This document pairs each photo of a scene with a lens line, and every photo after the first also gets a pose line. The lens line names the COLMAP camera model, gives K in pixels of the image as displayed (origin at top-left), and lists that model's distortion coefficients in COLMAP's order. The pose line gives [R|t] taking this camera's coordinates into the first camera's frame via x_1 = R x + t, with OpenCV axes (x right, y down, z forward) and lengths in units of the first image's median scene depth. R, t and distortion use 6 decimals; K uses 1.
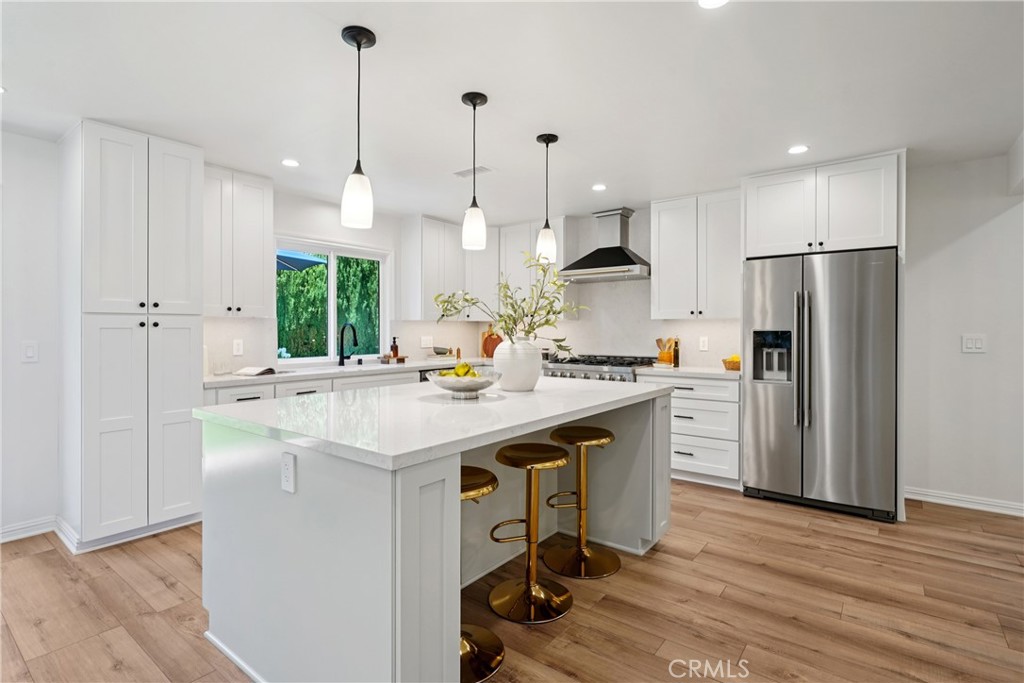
lens RADIAL K [[498.1, 0, 514.5], [0, 498.1, 330.8], [0, 0, 1]] dist [-0.000842, 0.000115]
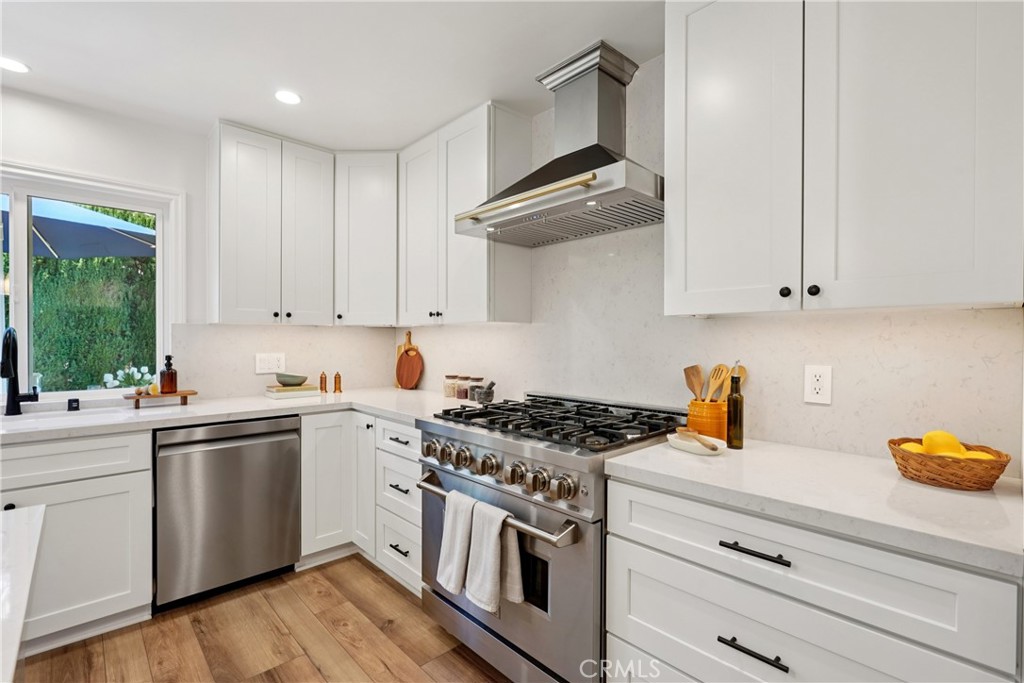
lens RADIAL K [[474.4, 0, 512.1], [0, 474.4, 344.5], [0, 0, 1]] dist [0.000959, 0.000032]
pose [[0.987405, 0.003679, -0.158169, 0.203992], [-0.002436, 0.999965, 0.008050, -0.004074], [0.158193, -0.007564, 0.987379, 0.590334]]
